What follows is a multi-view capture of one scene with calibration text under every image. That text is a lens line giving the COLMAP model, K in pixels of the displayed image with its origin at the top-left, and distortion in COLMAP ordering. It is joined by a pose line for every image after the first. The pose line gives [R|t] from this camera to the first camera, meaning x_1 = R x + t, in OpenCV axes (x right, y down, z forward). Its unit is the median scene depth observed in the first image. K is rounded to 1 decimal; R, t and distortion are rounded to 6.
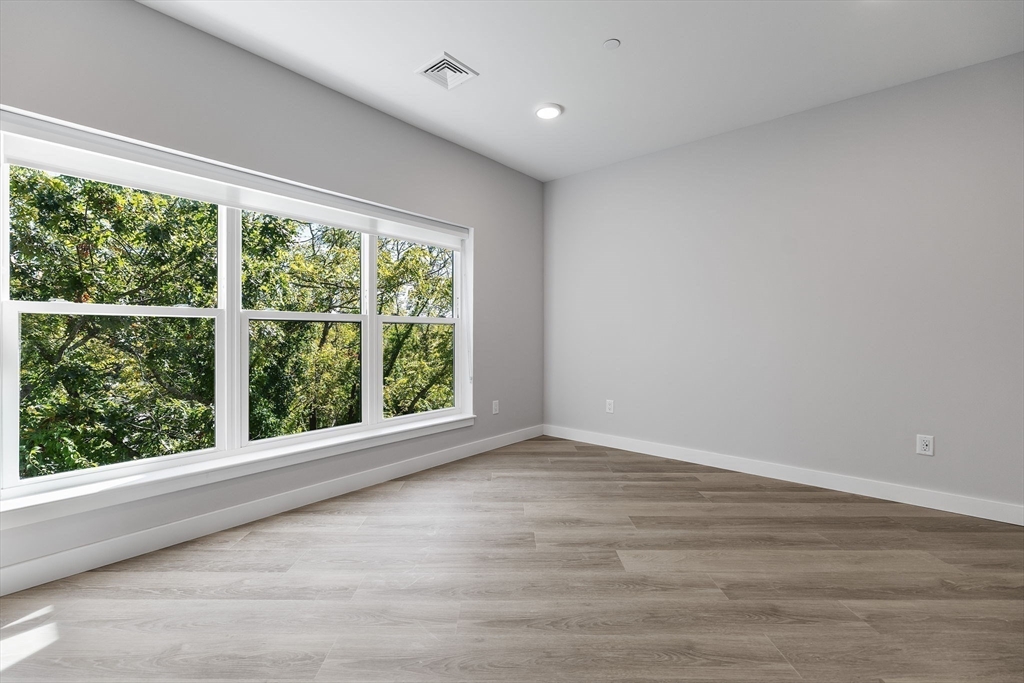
lens RADIAL K [[444.9, 0, 502.8], [0, 444.9, 337.5], [0, 0, 1]] dist [0.000969, 0.000240]
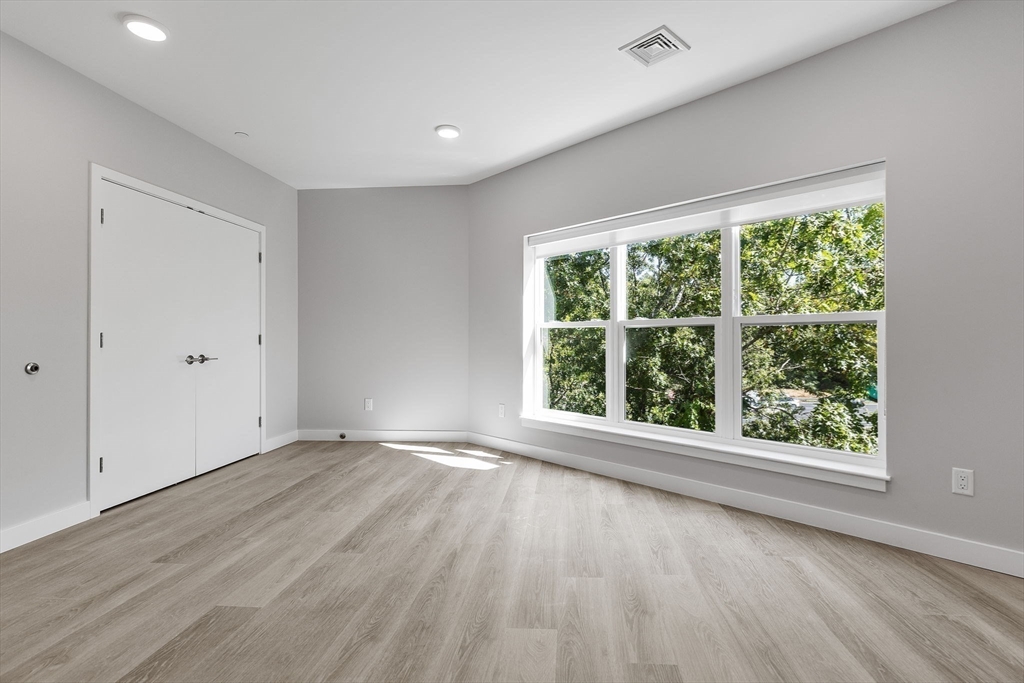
lens RADIAL K [[481.9, 0, 527.9], [0, 481.9, 336.2], [0, 0, 1]] dist [0.001001, 0.000446]
pose [[-0.090405, -0.003345, -0.995899, 0.931405], [-0.003534, 0.999989, -0.003038, -0.008946], [0.995899, 0.003245, -0.090416, 0.894837]]
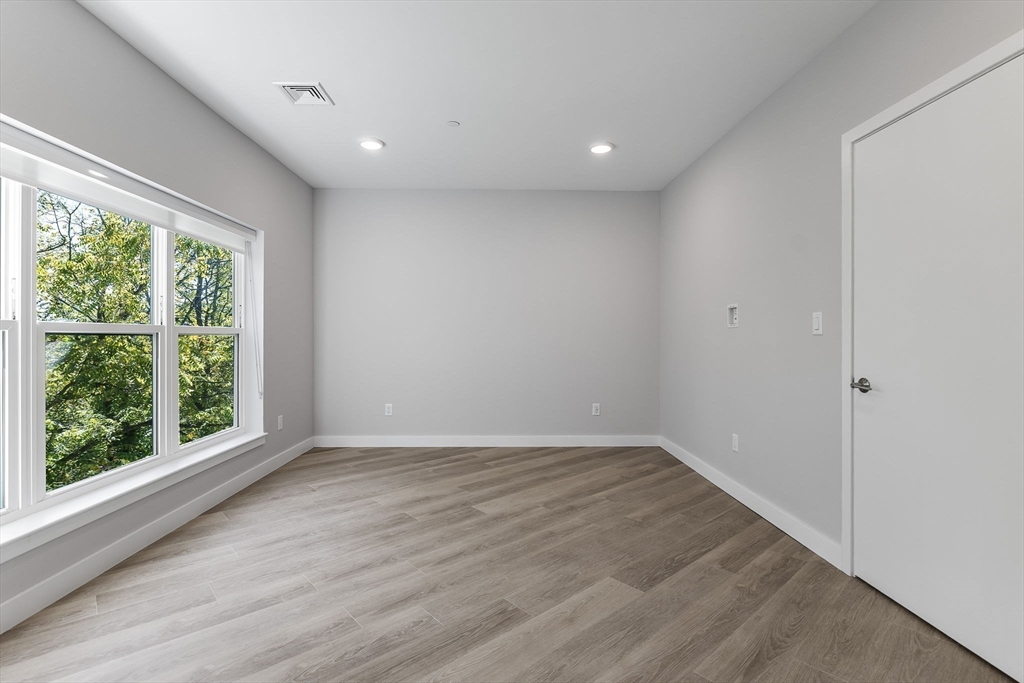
lens RADIAL K [[497.3, 0, 522.7], [0, 497.3, 340.3], [0, 0, 1]] dist [-0.003053, -0.000297]
pose [[0.726720, -0.005142, 0.686914, -0.586952], [0.005222, 0.999984, 0.001961, -0.027027], [-0.686914, 0.002162, 0.726736, -0.186799]]
